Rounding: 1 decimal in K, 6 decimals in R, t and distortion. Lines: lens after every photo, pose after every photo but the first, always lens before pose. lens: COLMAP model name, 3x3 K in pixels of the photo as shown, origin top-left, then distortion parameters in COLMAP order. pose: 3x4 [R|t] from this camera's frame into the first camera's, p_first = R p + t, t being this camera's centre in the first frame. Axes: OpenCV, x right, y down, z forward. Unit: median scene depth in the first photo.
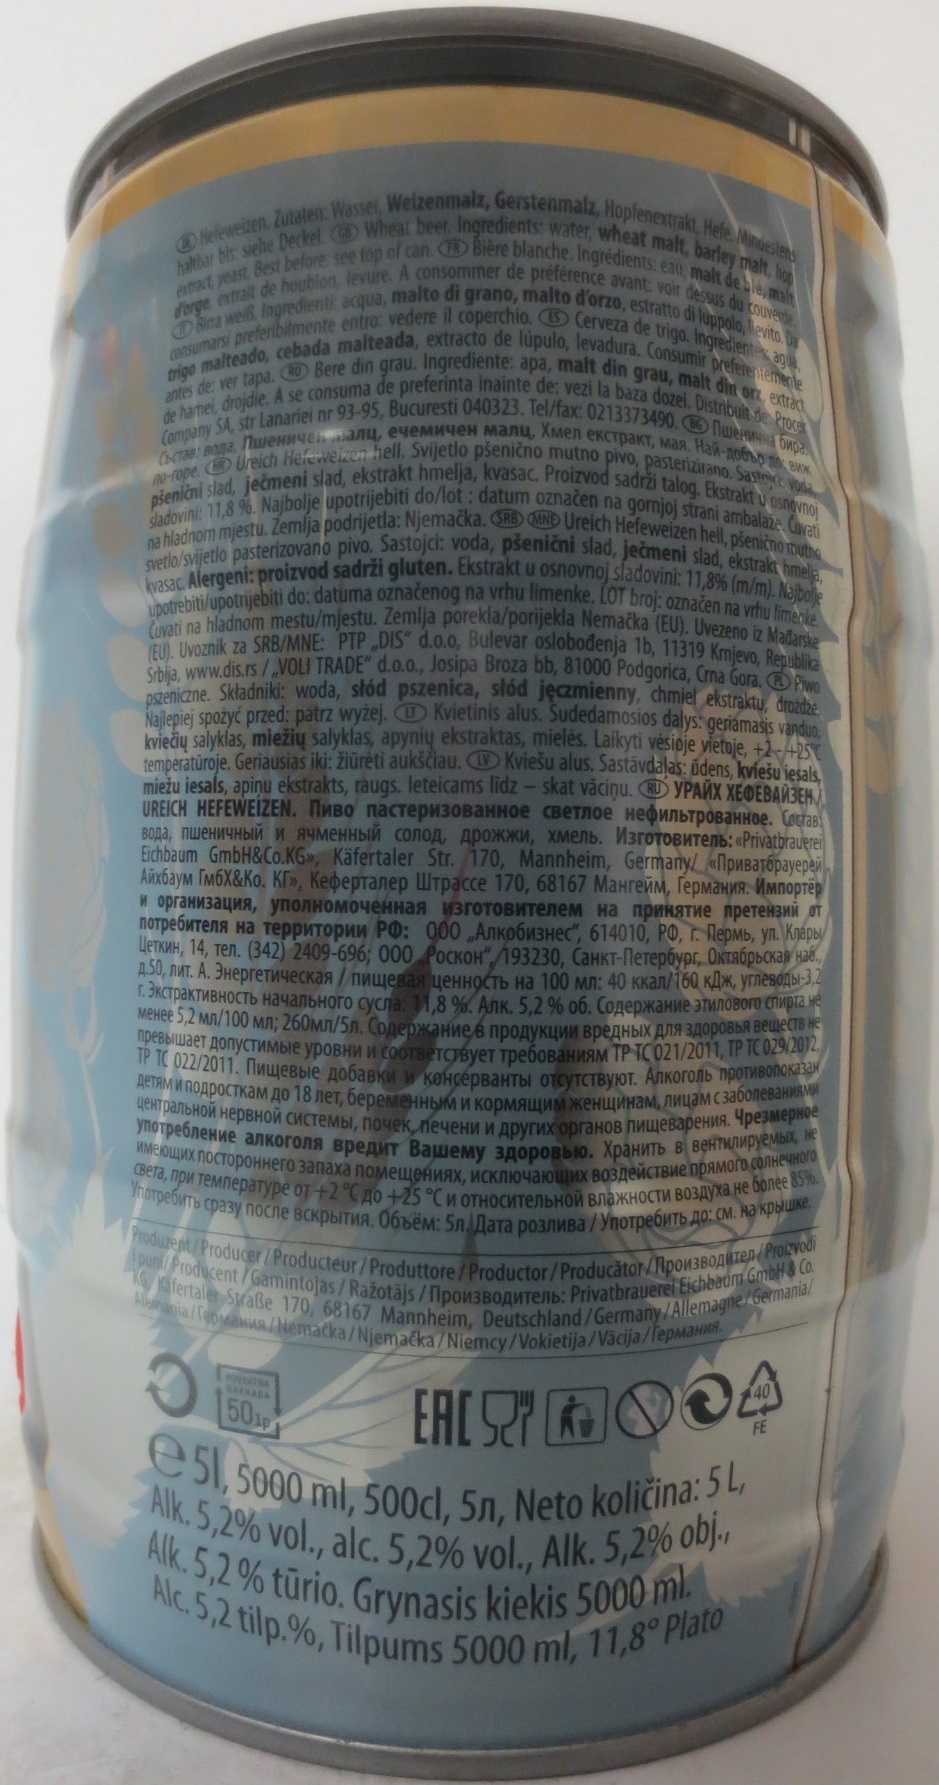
lens RADIAL K [[1283.3, 0, 394.3], [0, 1283.3, 885.2], [0, 0, 1]] dist [-0.042037, -0.000363]
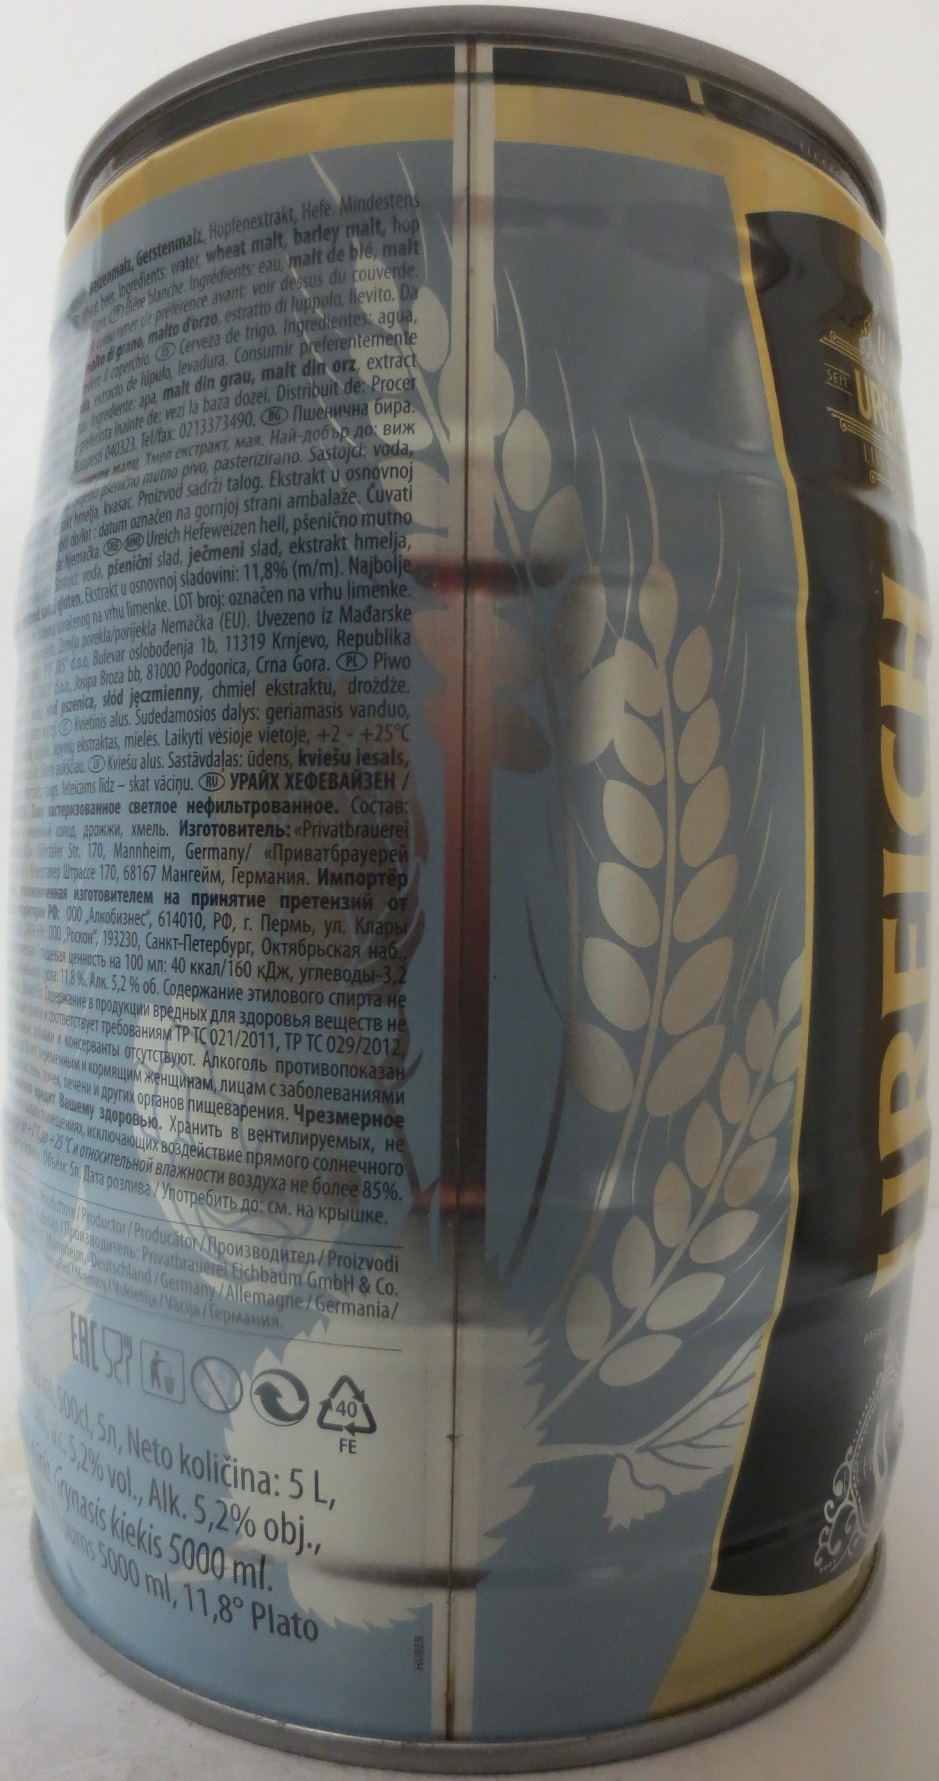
lens RADIAL K [[1255.0, 0, 390.5], [0, 1255.0, 880.3], [0, 0, 1]] dist [-0.032460, -0.003104]
pose [[0.762920, 0.004194, -0.646480, 0.960095], [-0.010884, 0.999921, -0.006357, 0.009212], [0.646402, 0.011886, 0.762905, 0.317966]]
